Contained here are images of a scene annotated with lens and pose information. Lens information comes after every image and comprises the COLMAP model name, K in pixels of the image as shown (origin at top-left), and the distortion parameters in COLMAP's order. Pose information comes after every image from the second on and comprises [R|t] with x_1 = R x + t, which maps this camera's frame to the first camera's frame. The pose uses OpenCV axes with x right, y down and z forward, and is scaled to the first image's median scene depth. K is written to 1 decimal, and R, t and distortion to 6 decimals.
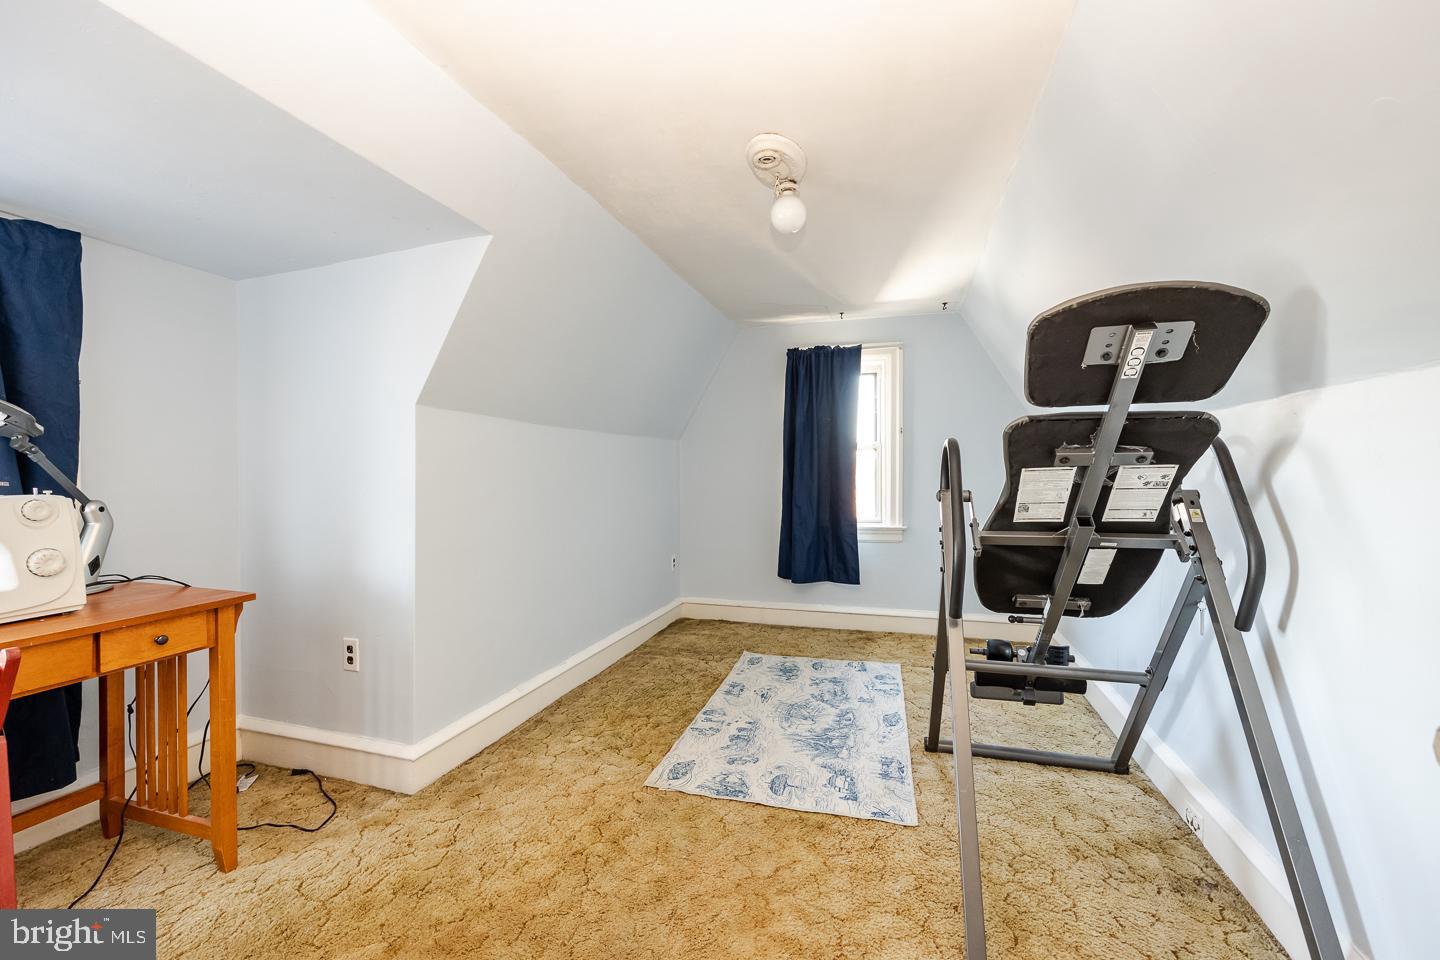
lens RADIAL K [[589.3, 0, 717.8], [0, 589.3, 474.6], [0, 0, 1]] dist [-0.001729, 0.000125]
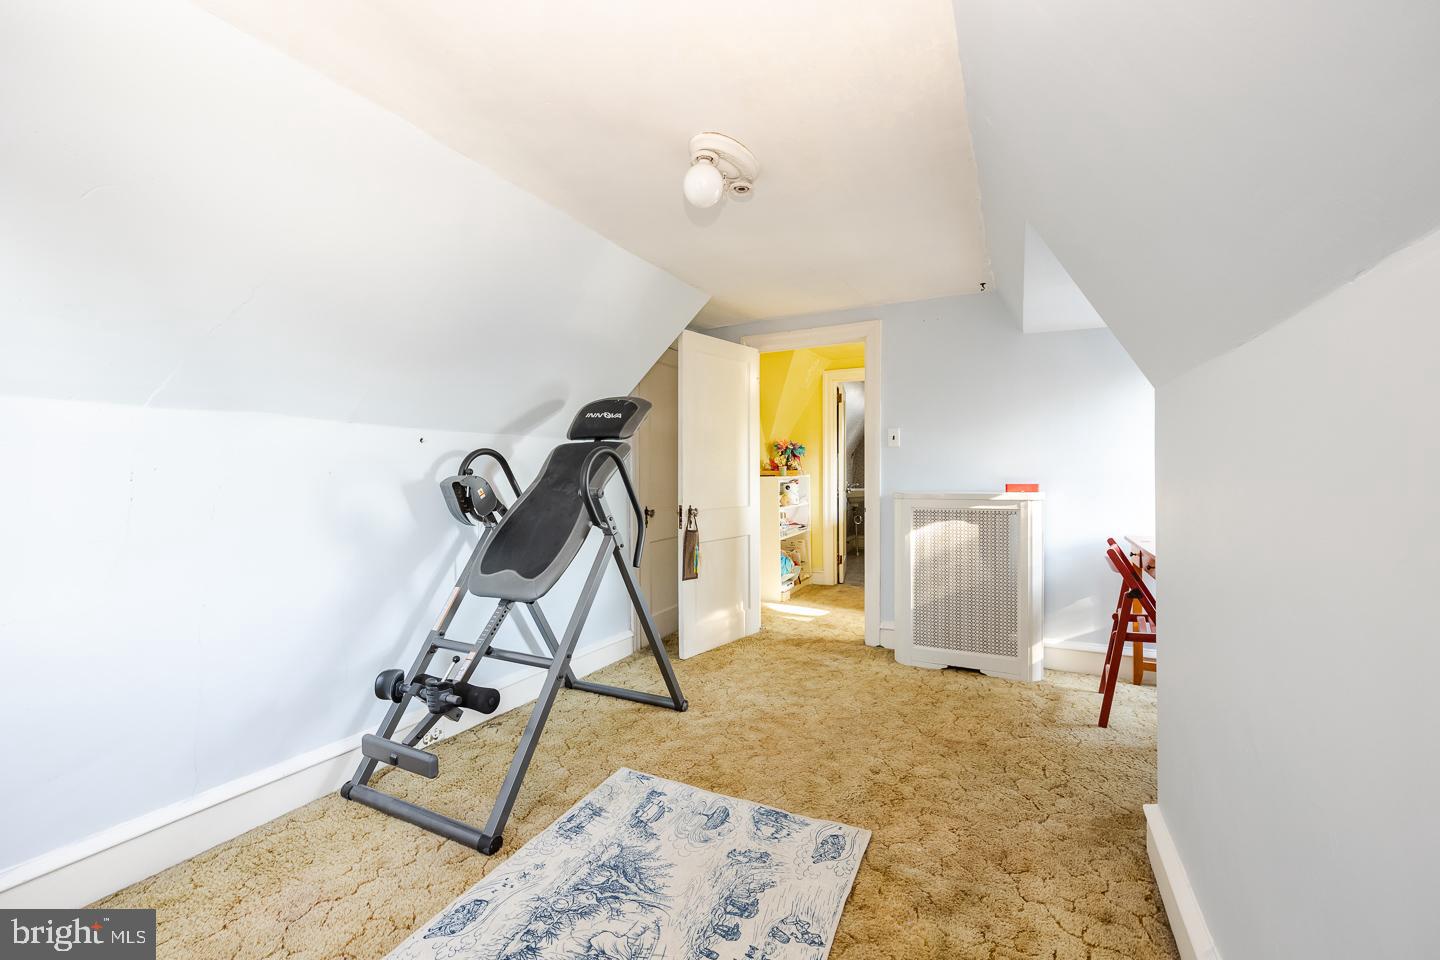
lens RADIAL K [[589.3, 0, 721.0], [0, 589.3, 475.2], [0, 0, 1]] dist [-0.001729, 0.000125]
pose [[-0.985875, 0.002852, 0.167458, -0.052931], [0.004455, 0.999948, 0.009196, -0.009302], [-0.167423, 0.009812, -0.985836, 1.818930]]
